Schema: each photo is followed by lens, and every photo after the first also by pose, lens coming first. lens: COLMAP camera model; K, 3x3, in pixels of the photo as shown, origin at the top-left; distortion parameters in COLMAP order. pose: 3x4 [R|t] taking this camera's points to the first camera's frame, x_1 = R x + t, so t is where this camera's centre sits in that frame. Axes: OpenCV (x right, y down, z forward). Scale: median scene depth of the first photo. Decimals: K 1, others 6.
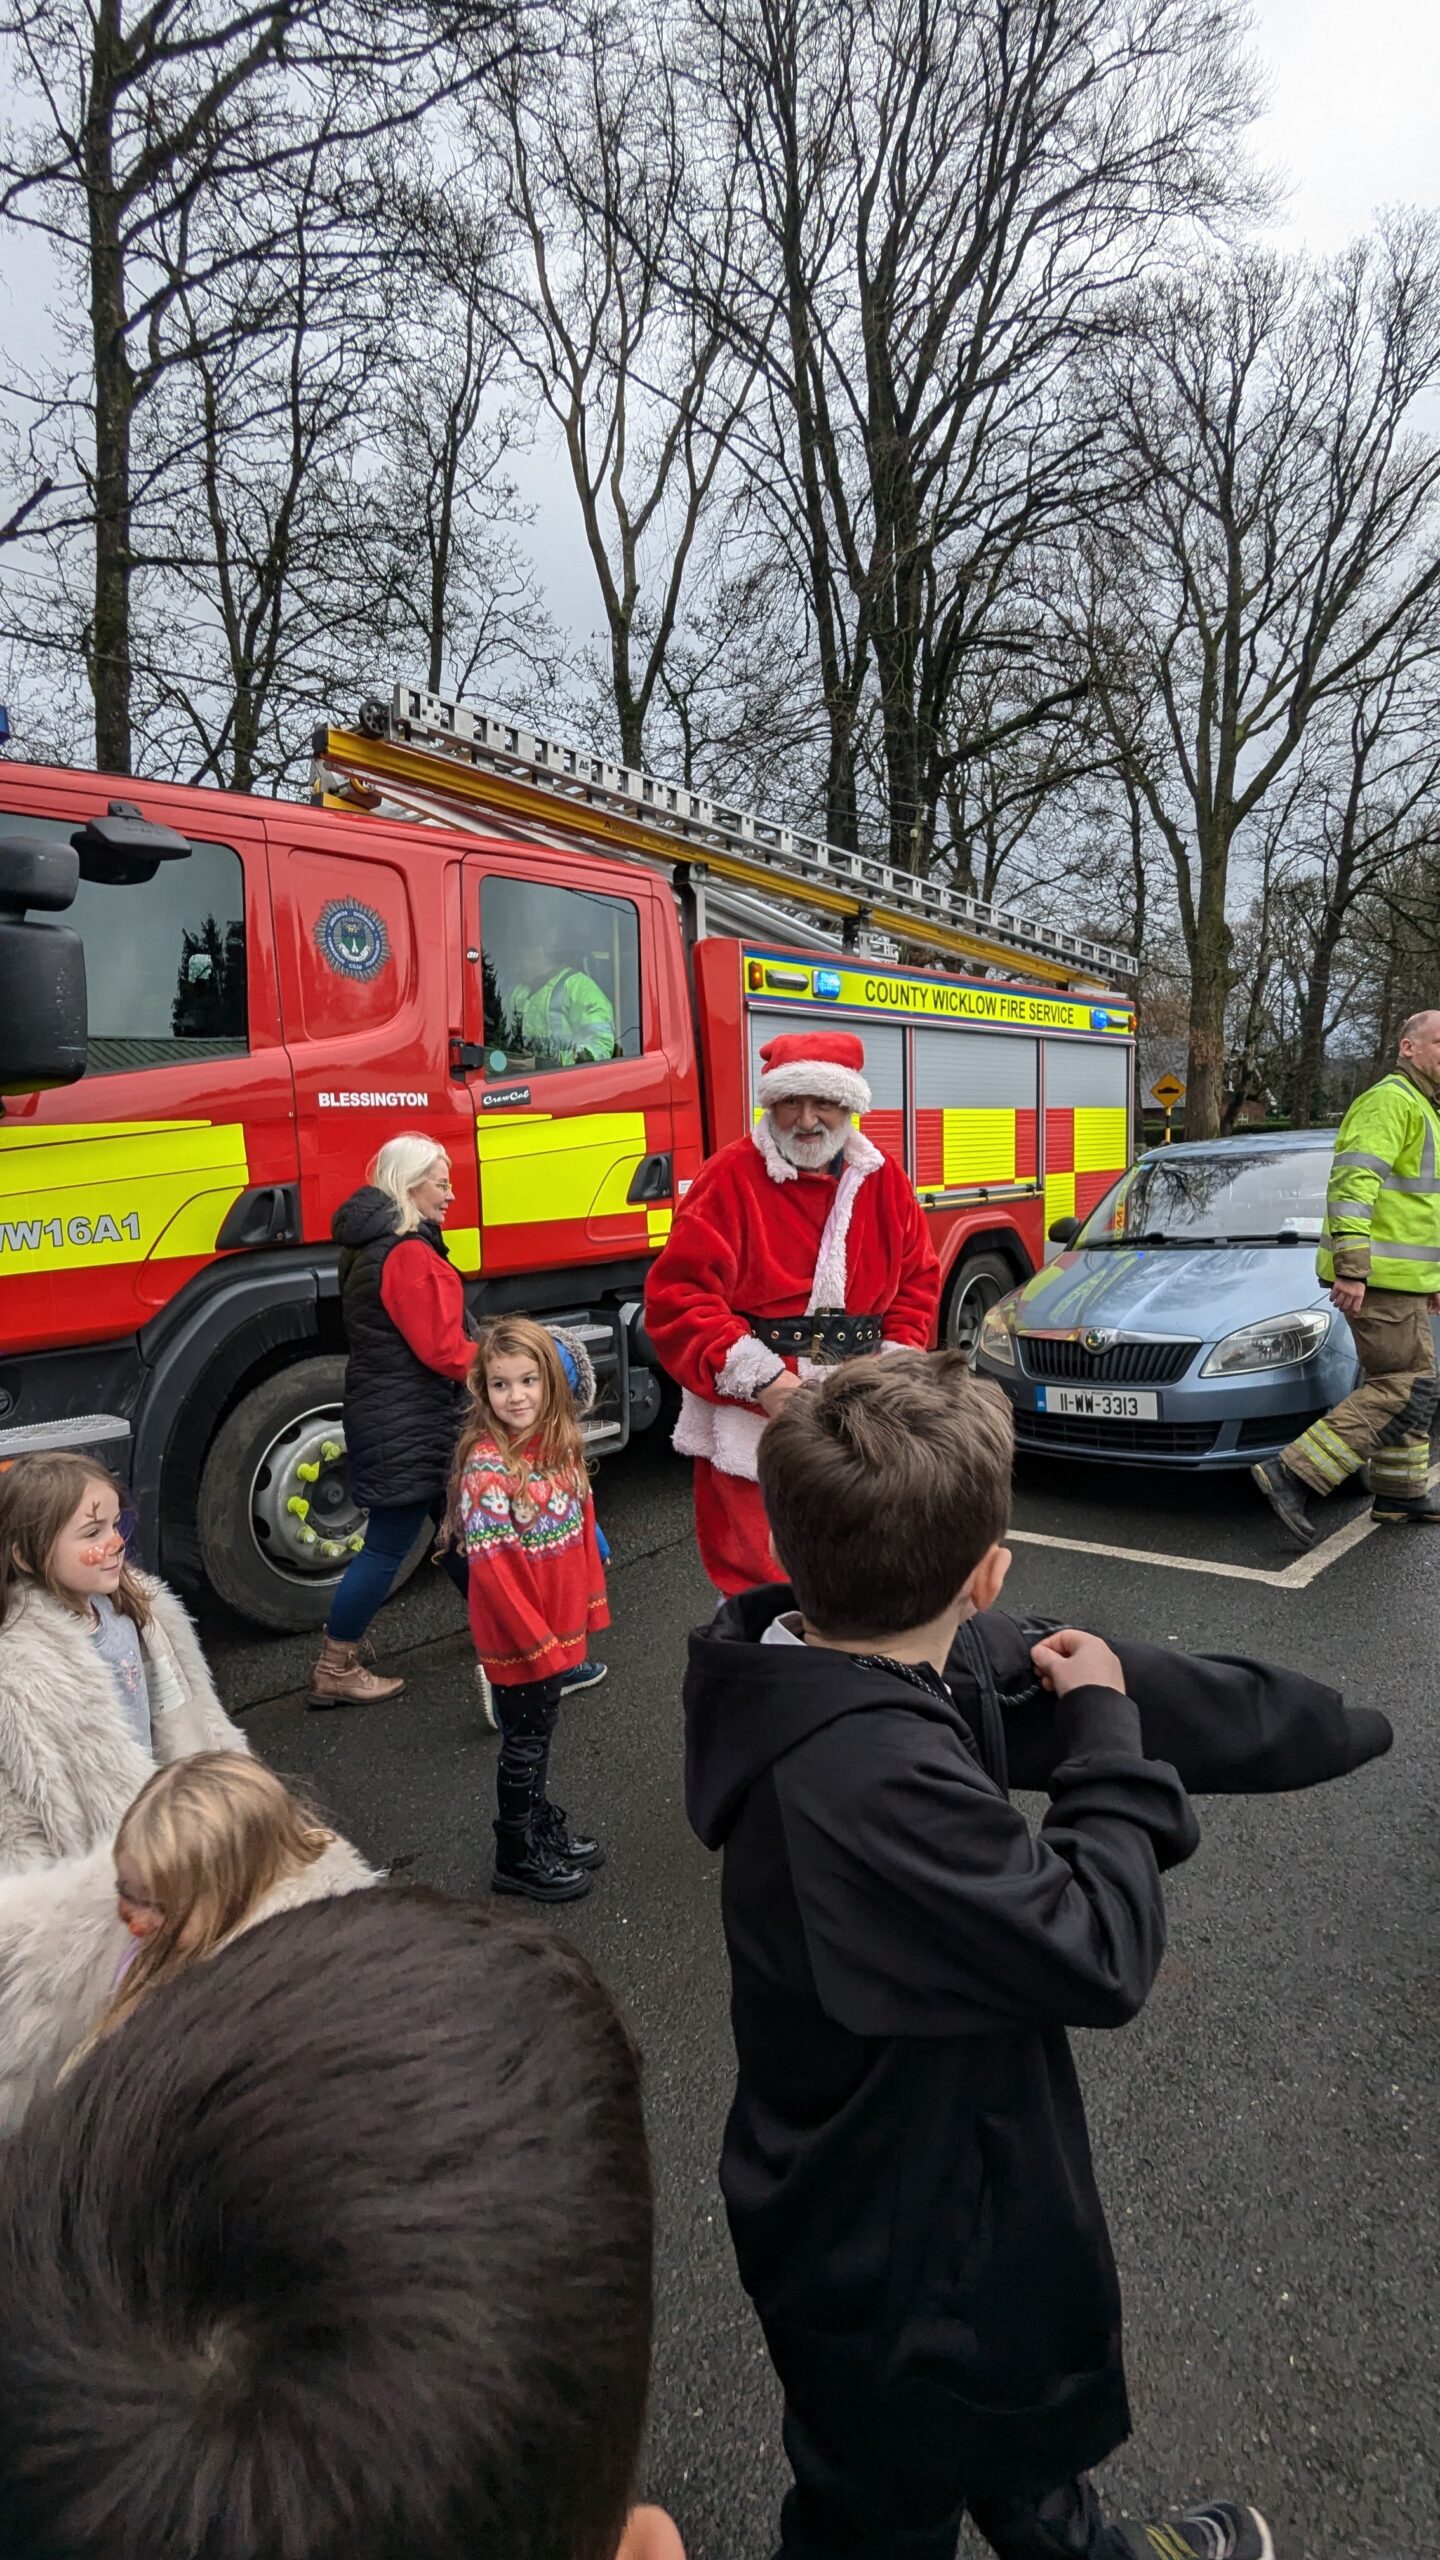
lens RADIAL K [[1220.8, 0, 728.3], [0, 1220.8, 1287.0], [0, 0, 1]] dist [-0.002065, 0.003372]
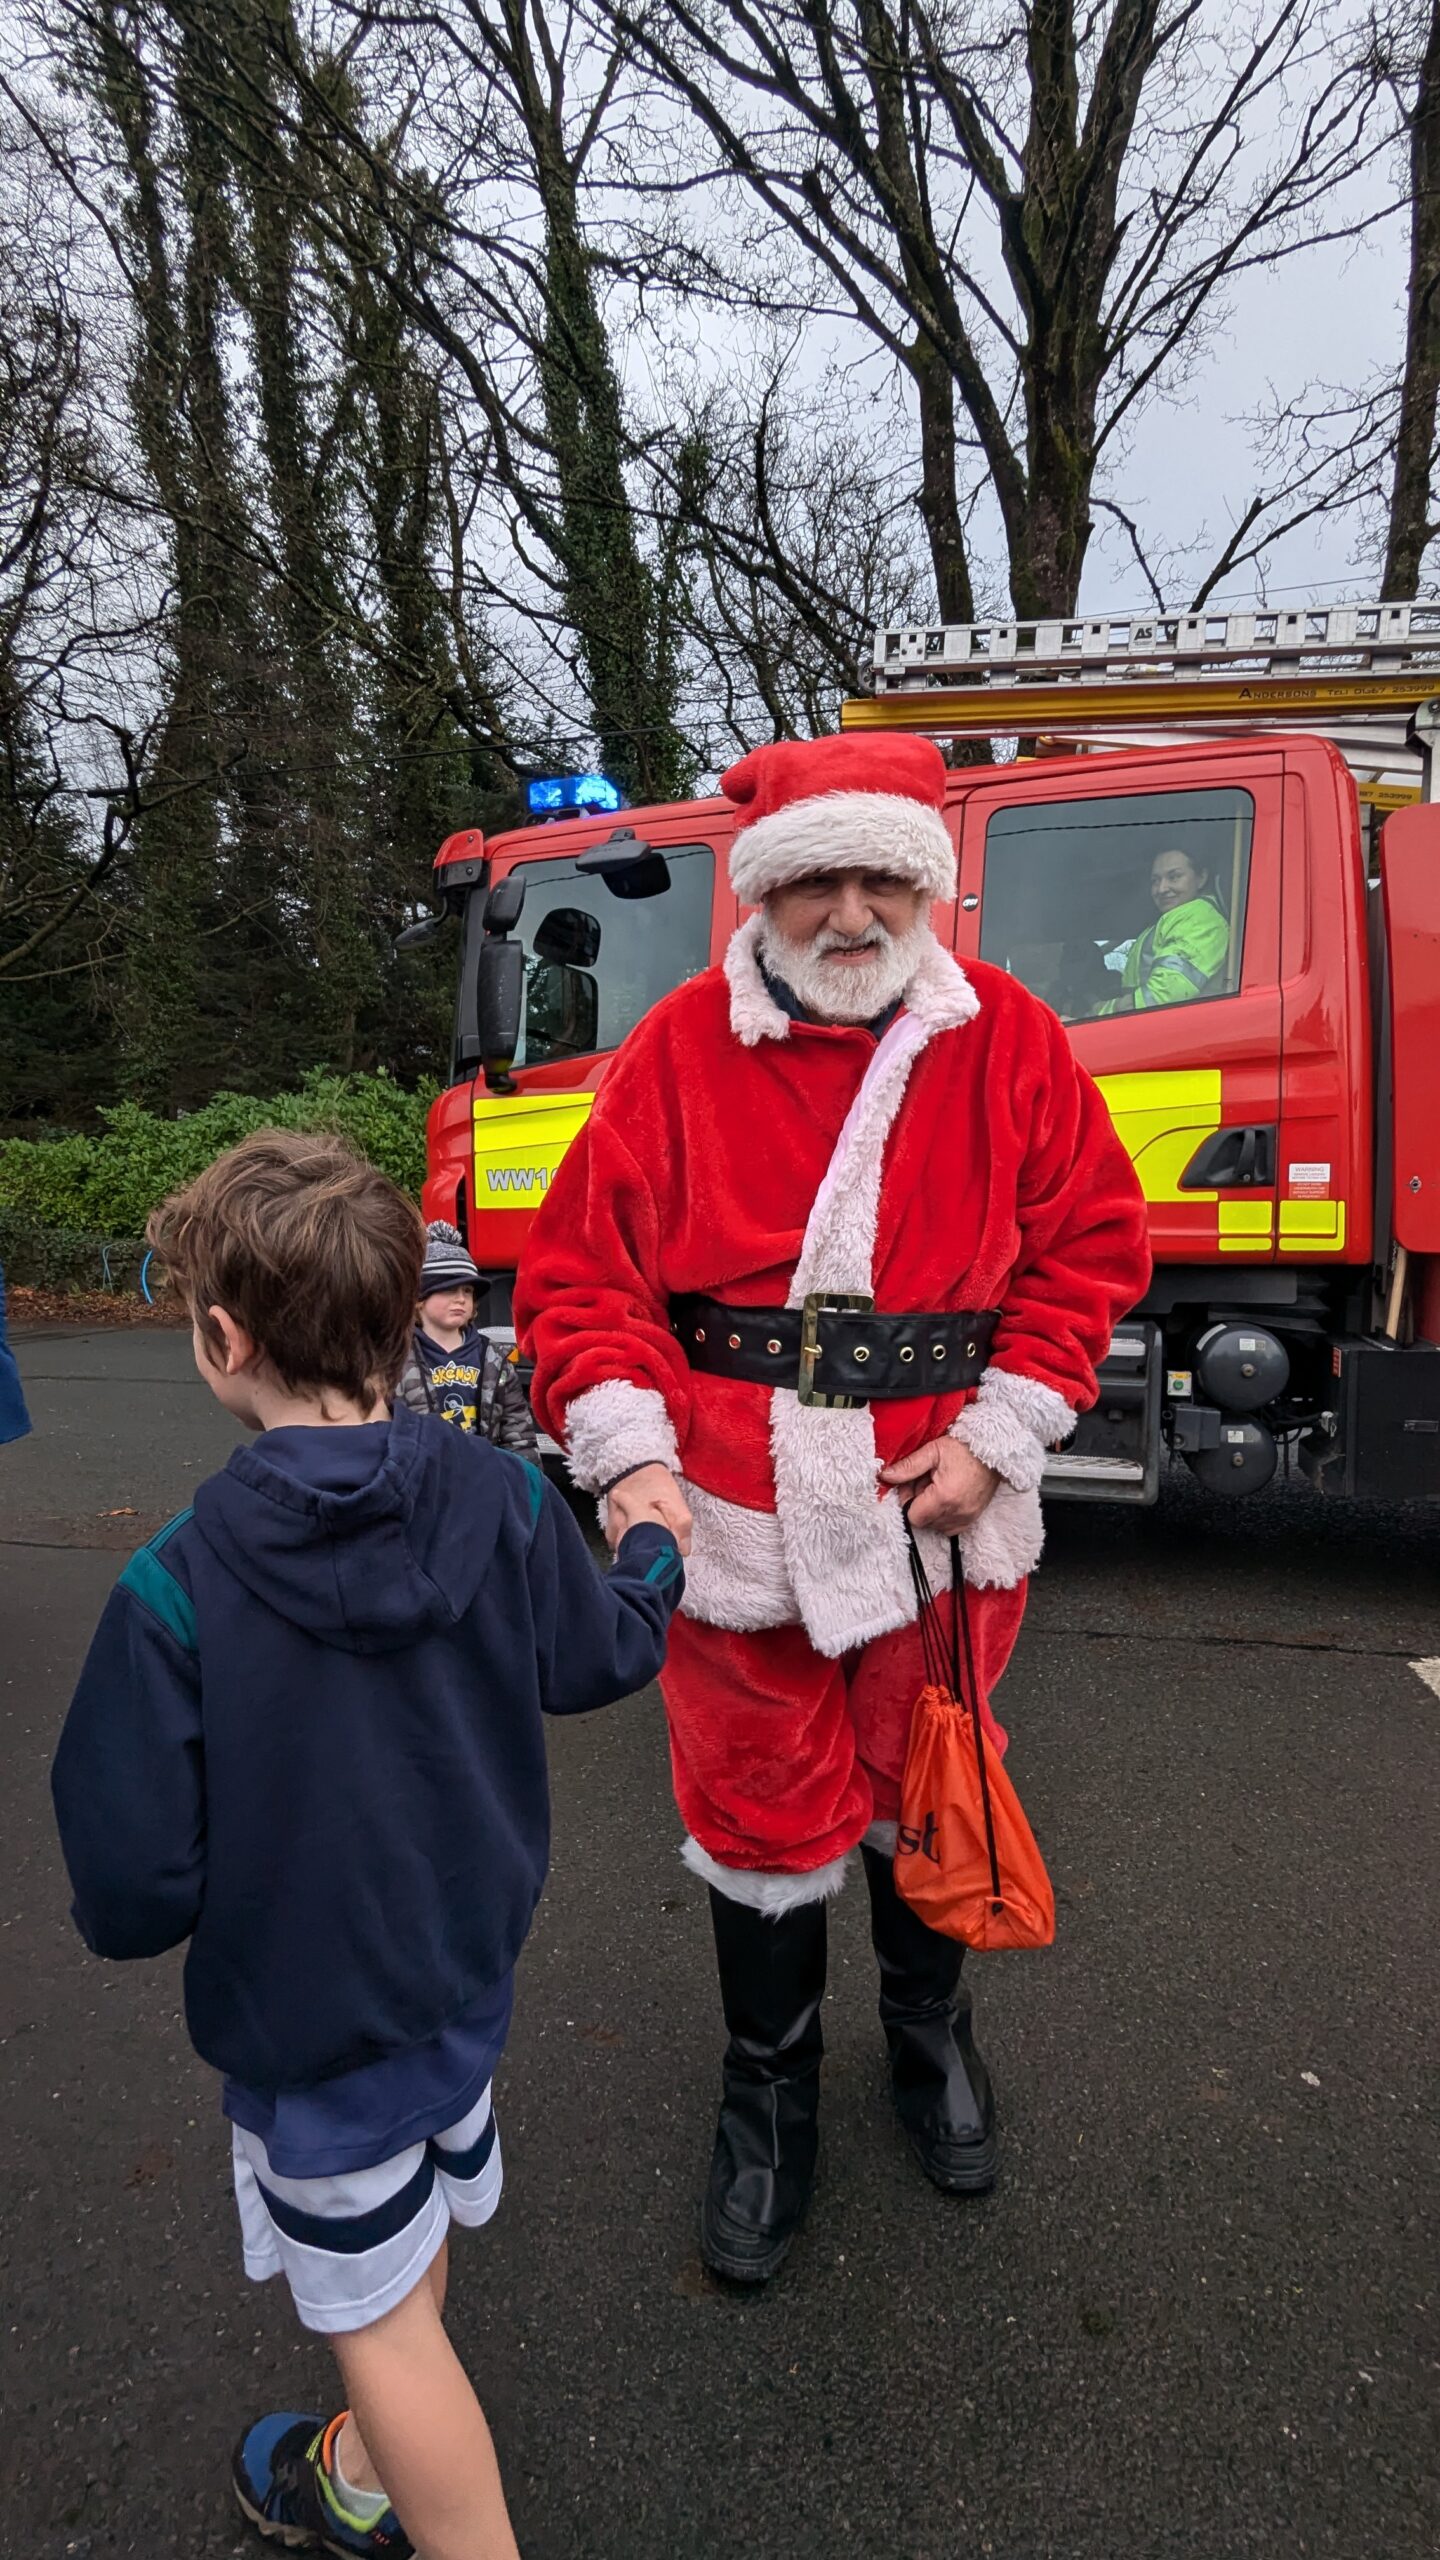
lens RADIAL K [[1220.8, 0, 714.4], [0, 1220.8, 1278.3], [0, 0, 1]] dist [-0.002065, 0.003372]
pose [[0.445289, 0.093835, -0.890456, 0.089296], [-0.113398, 0.992396, 0.047870, -0.002961], [0.888177, 0.079659, 0.452544, 0.074793]]
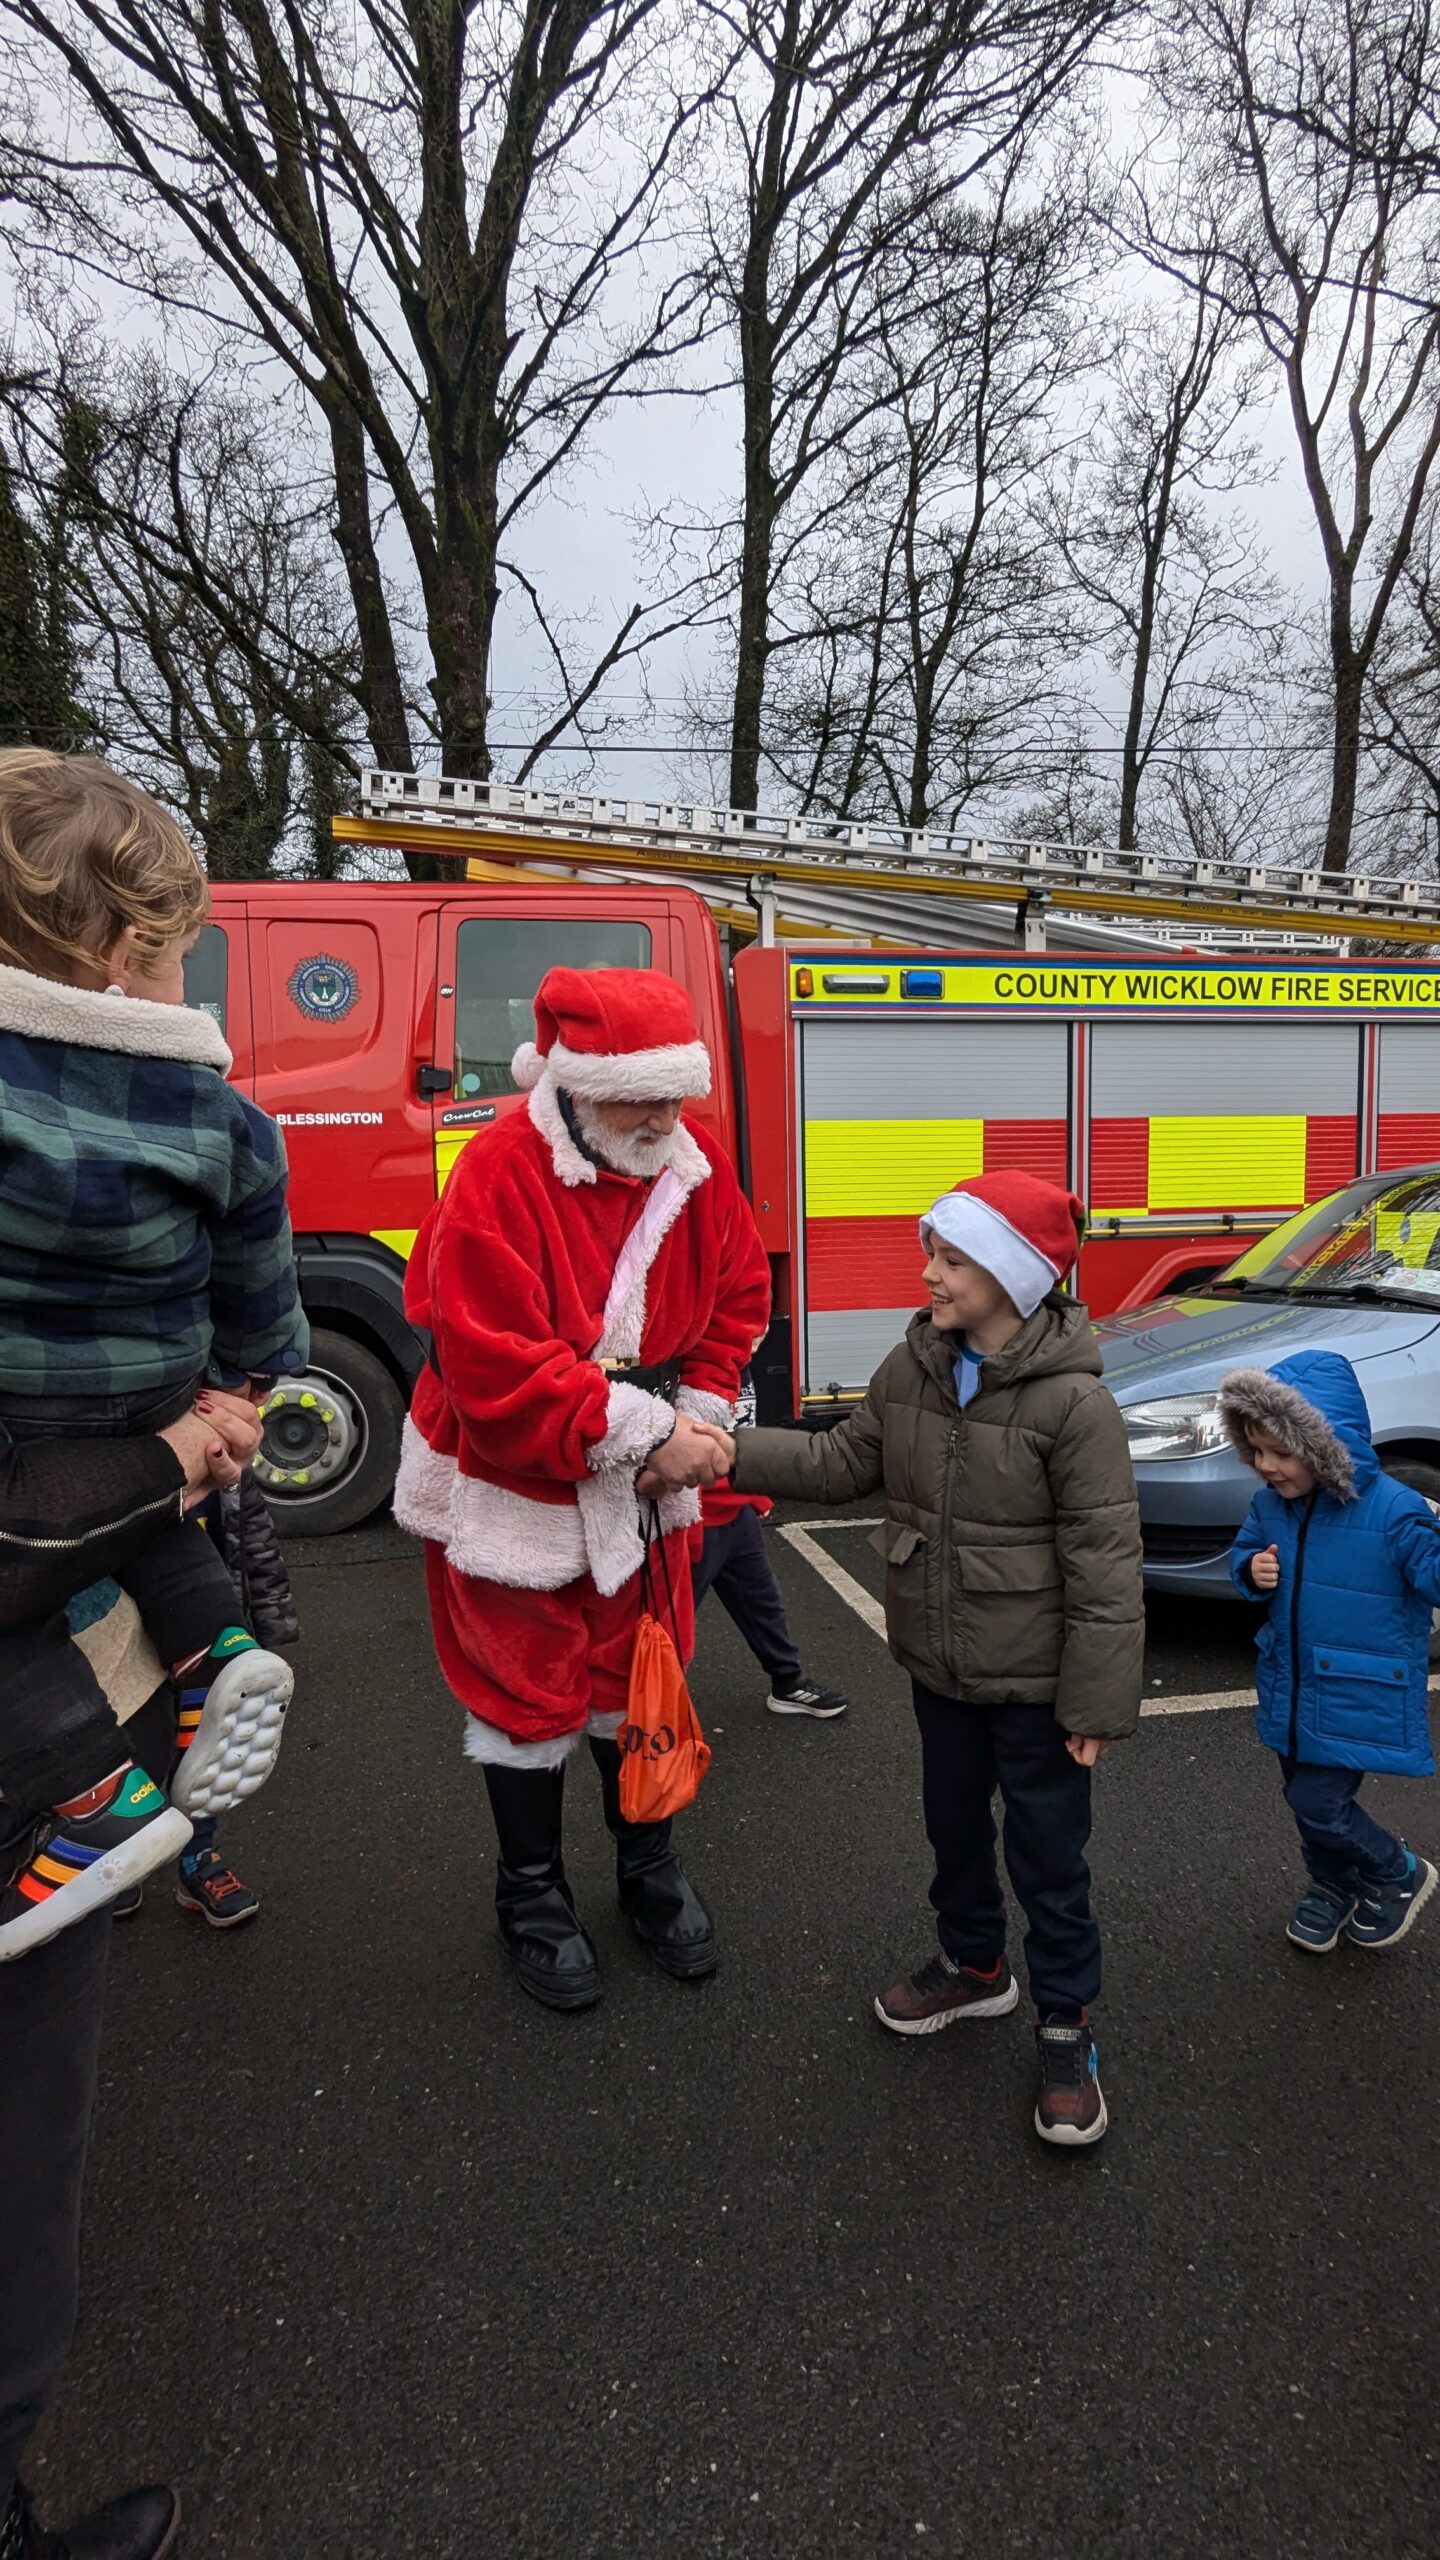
lens RADIAL K [[1220.8, 0, 723.3], [0, 1220.8, 1289.9], [0, 0, 1]] dist [-0.002065, 0.003372]
pose [[0.798930, 0.071326, -0.597179, 0.117047], [-0.074982, 0.997008, 0.018767, -0.005597], [0.596731, 0.029784, 0.801888, 0.040881]]
